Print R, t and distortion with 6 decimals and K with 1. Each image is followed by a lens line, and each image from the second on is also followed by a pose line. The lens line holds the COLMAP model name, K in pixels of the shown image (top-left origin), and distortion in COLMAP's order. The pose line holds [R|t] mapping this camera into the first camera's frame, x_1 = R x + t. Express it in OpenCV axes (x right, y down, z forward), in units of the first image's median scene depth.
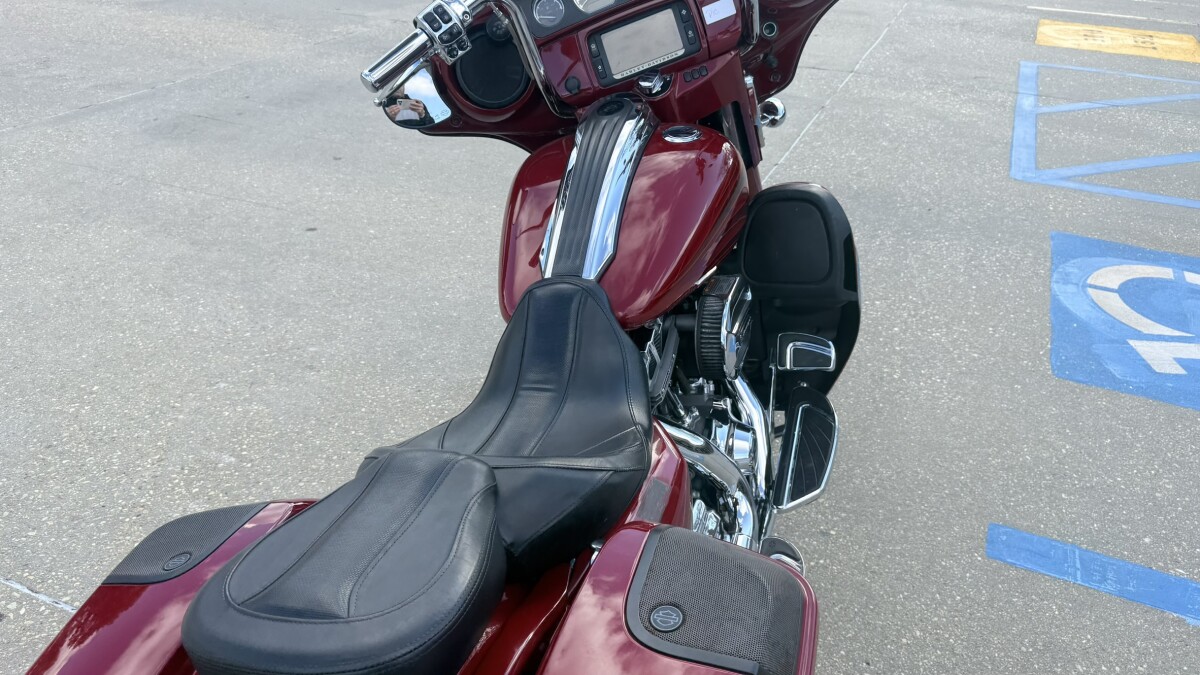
lens RADIAL K [[848.3, 0, 600.0], [0, 848.3, 337.5], [0, 0, 1]] dist [0.032406, -0.056720]
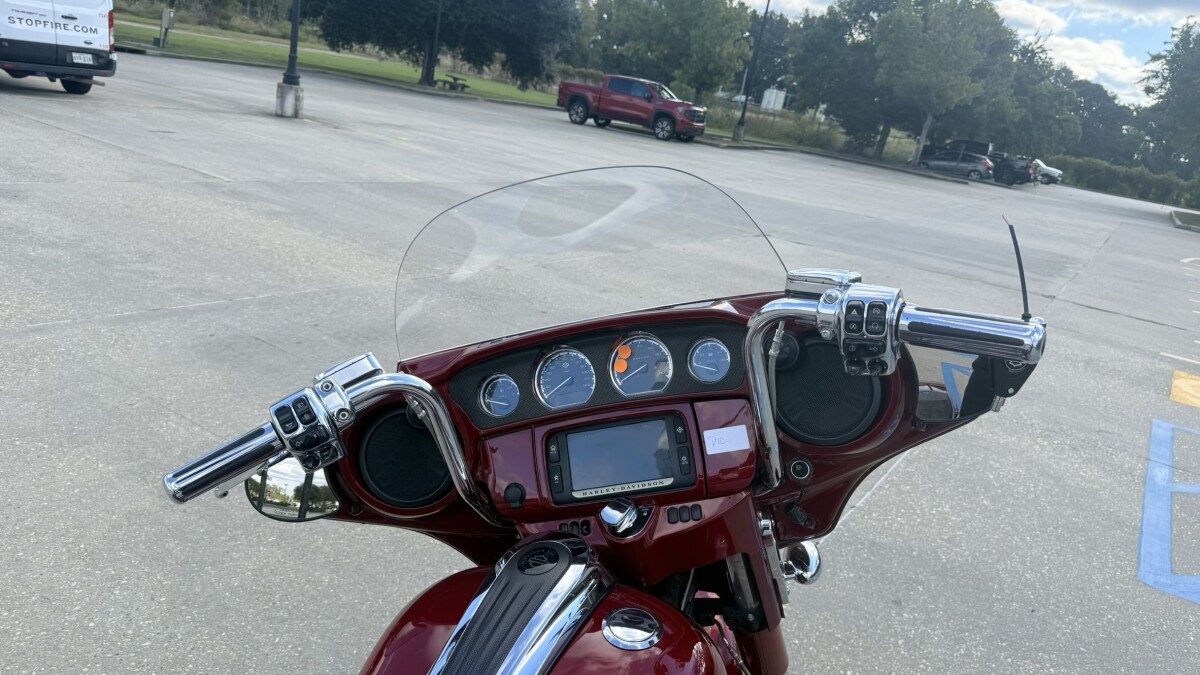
lens RADIAL K [[861.2, 0, 600.0], [0, 861.2, 337.5], [0, 0, 1]] dist [-0.012308, 0.000983]
pose [[0.978003, 0.164448, -0.128324, 0.040933], [-0.192921, 0.947047, -0.256677, -0.093379], [0.079319, 0.275787, 0.957941, 0.102227]]
